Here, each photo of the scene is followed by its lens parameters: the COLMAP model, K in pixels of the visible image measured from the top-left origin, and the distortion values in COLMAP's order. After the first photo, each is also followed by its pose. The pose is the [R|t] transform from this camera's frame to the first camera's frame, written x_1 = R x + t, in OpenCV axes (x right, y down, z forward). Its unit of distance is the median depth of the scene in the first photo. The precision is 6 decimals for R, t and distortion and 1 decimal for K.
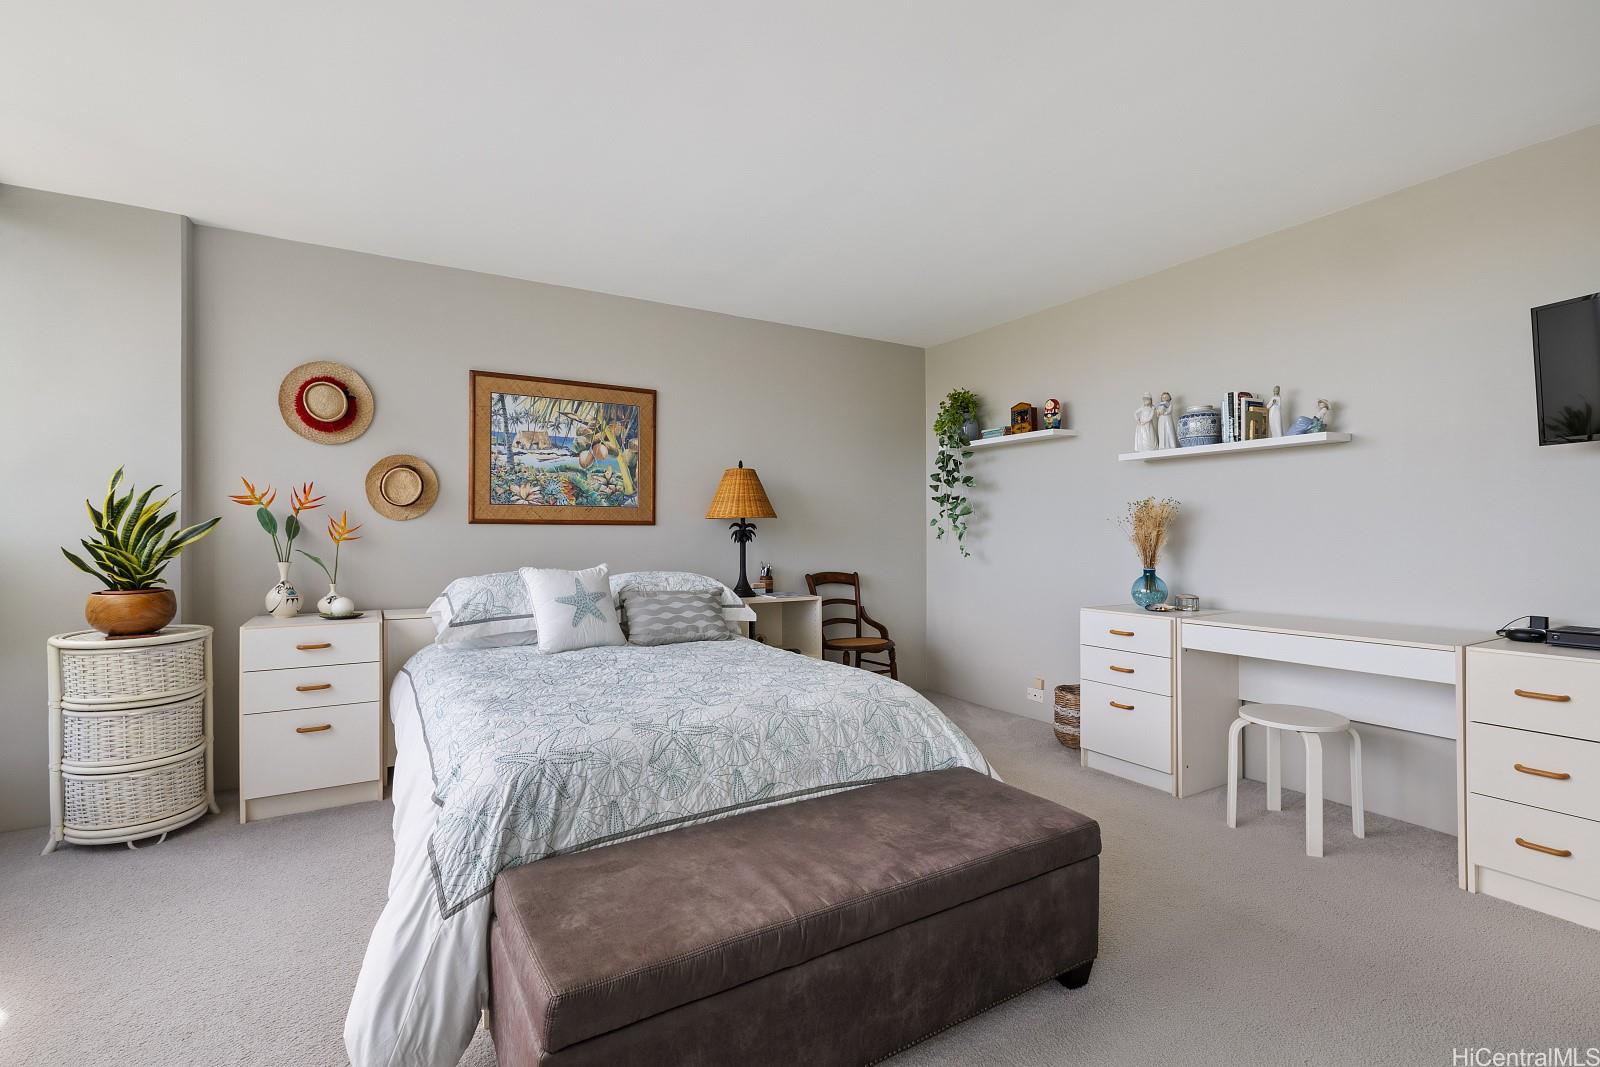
lens RADIAL K [[724.9, 0, 800.0], [0, 724.9, 533.5], [0, 0, 1]] dist [-0.000697, 0.000246]
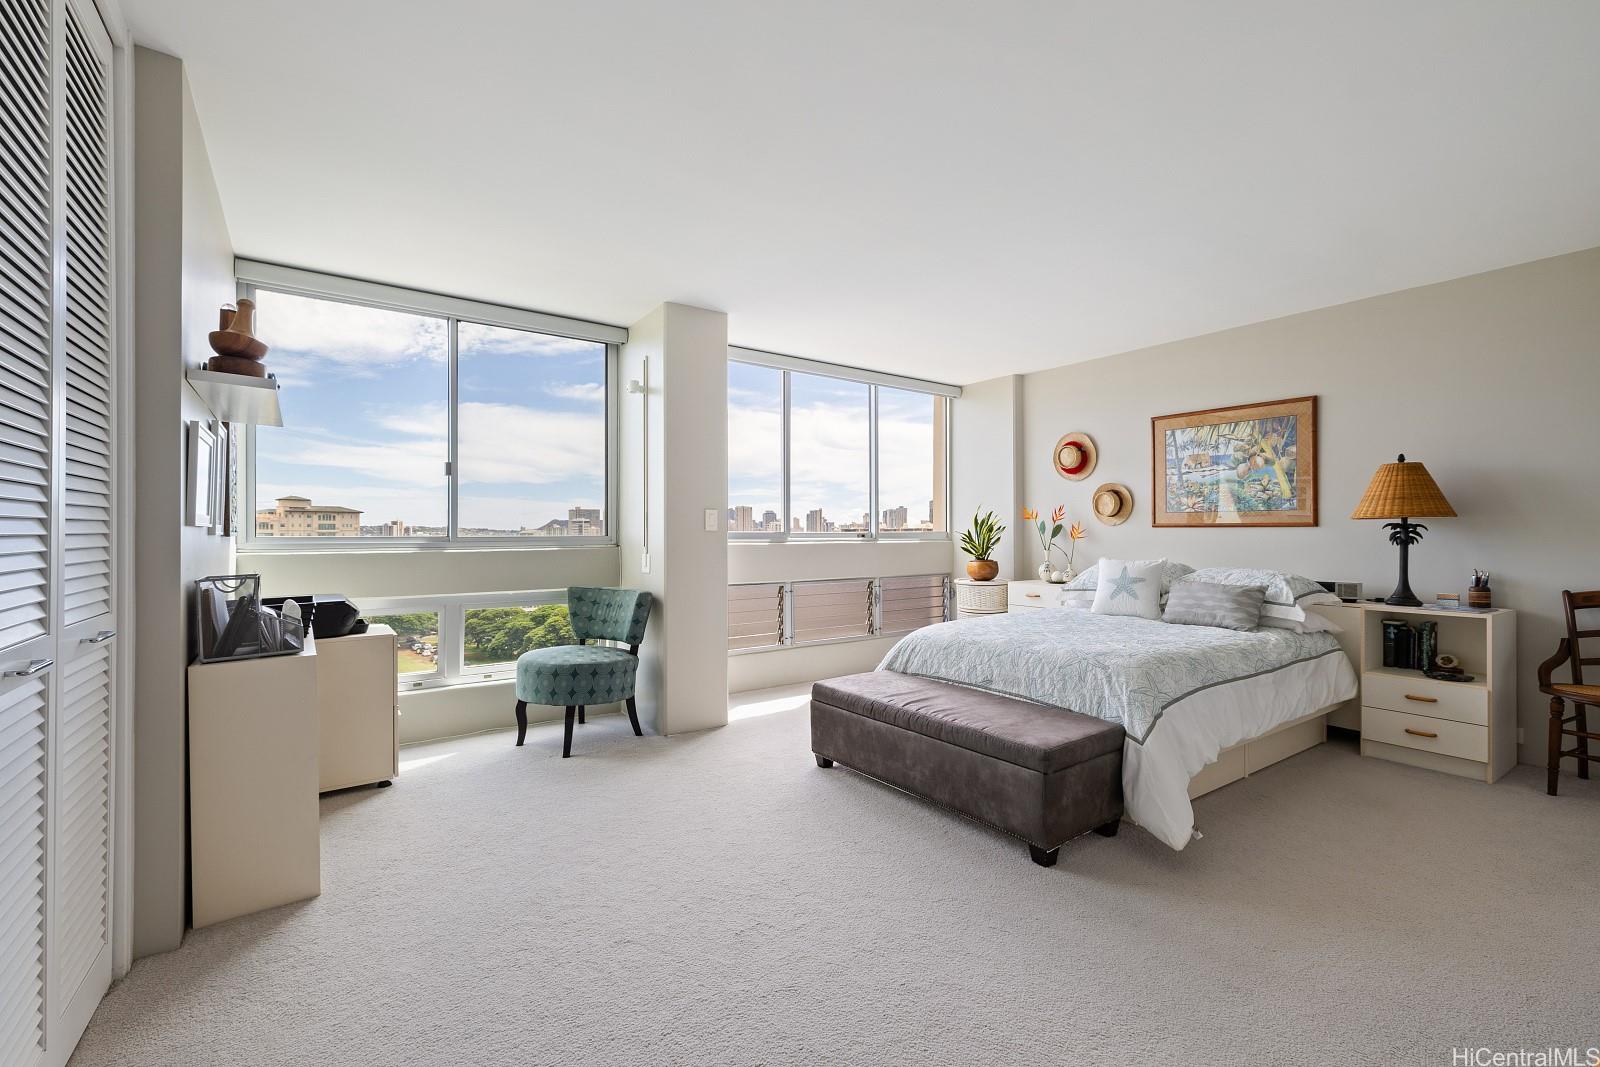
lens RADIAL K [[686.6, 0, 800.0], [0, 686.6, 533.5], [0, 0, 1]] dist [0.000271, -0.000217]
pose [[0.082360, 0.002851, -0.996599, 0.775683], [0.002137, 0.999993, 0.003037, -0.006647], [0.996600, -0.002380, 0.082353, 0.203049]]
